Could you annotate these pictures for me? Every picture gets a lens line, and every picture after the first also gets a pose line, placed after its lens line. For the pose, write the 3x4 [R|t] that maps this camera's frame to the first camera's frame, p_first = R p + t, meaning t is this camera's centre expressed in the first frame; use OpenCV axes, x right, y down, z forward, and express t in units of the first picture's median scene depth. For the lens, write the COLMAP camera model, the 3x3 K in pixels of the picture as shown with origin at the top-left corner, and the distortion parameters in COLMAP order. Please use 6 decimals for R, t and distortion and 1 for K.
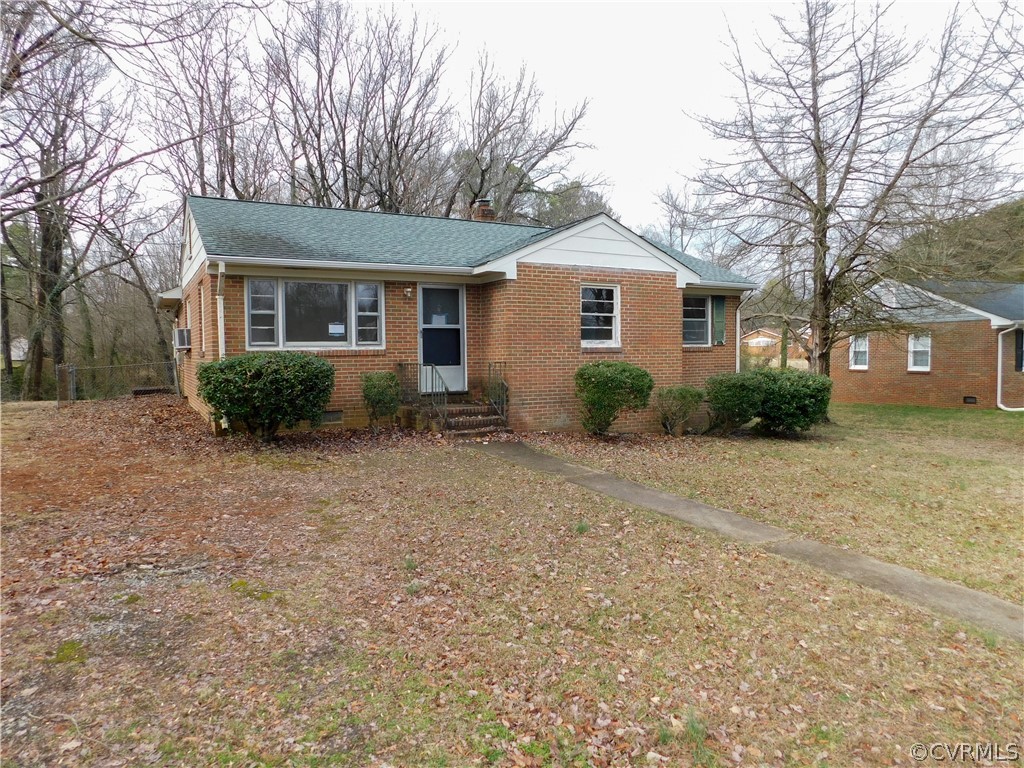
lens RADIAL K [[669.2, 0, 506.5], [0, 669.2, 384.4], [0, 0, 1]] dist [-0.081803, 0.059055]
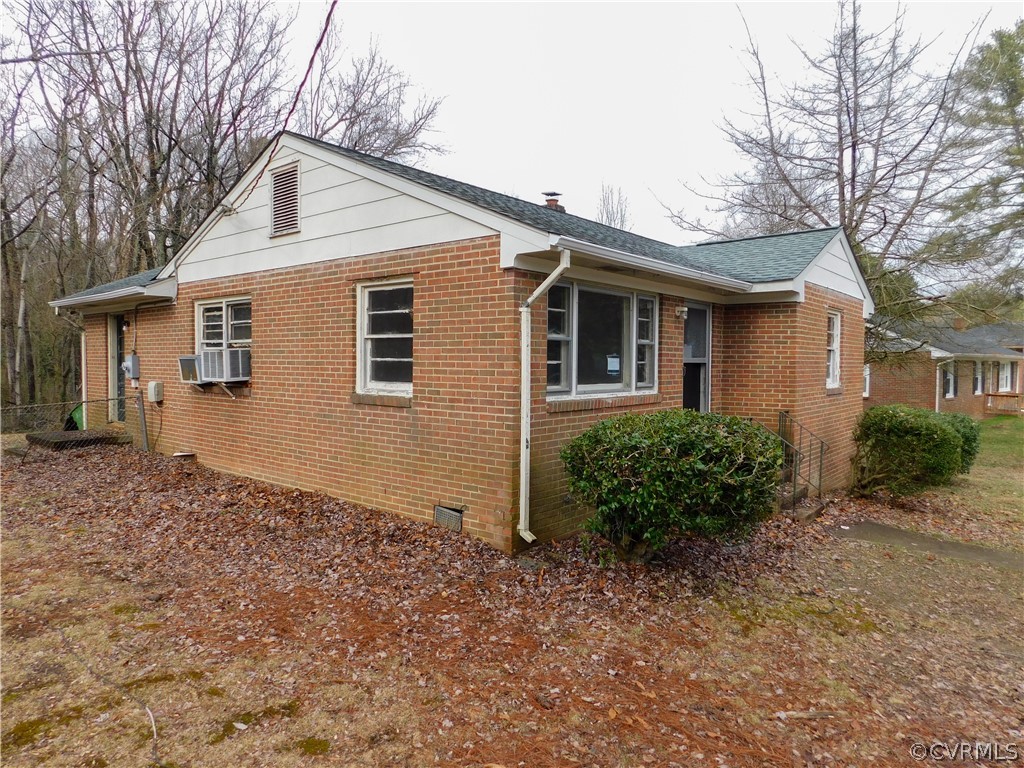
lens RADIAL K [[669.2, 0, 506.5], [0, 669.2, 384.4], [0, 0, 1]] dist [-0.081803, 0.059055]
pose [[0.934266, 0.004915, 0.356544, -0.558667], [-0.000250, 0.999914, -0.013128, -0.051832], [-0.356577, 0.012176, 0.934186, 0.400992]]
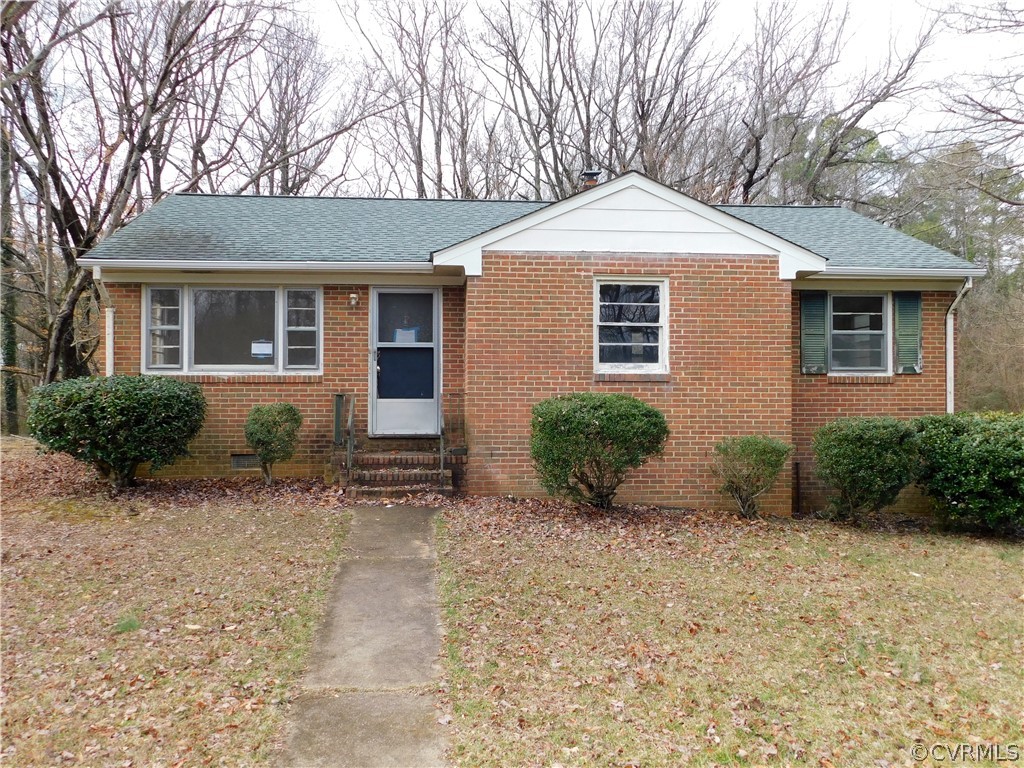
lens RADIAL K [[887.5, 0, 512.0], [0, 887.5, 384.0], [0, 0, 1]] dist [-0.013509, -0.003467]
pose [[0.916439, 0.004507, -0.400149, 0.404311], [-0.029299, 0.998009, -0.055862, 0.006773], [0.399101, 0.062918, 0.914746, 0.165315]]
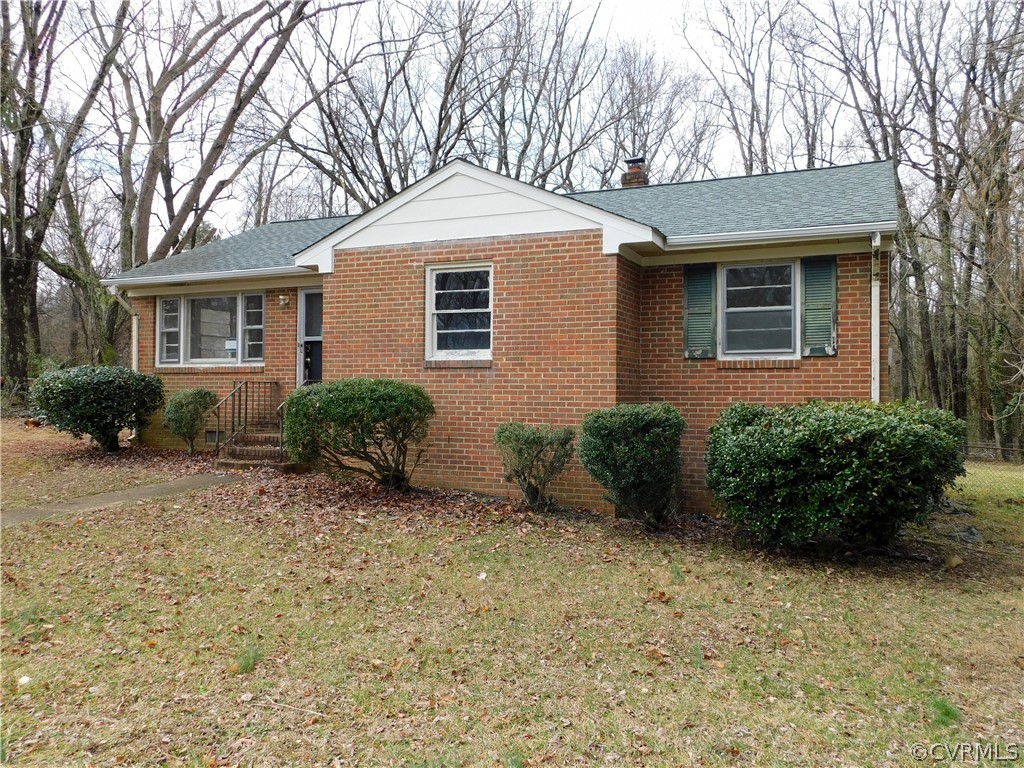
lens RADIAL K [[835.0, 0, 512.0], [0, 835.0, 384.0], [0, 0, 1]] dist [-0.003520, 0.000166]
pose [[0.603571, 0.002451, -0.797306, 0.878010], [-0.051526, 0.998025, -0.035938, -0.005651], [0.795643, 0.062773, 0.602505, 0.577583]]
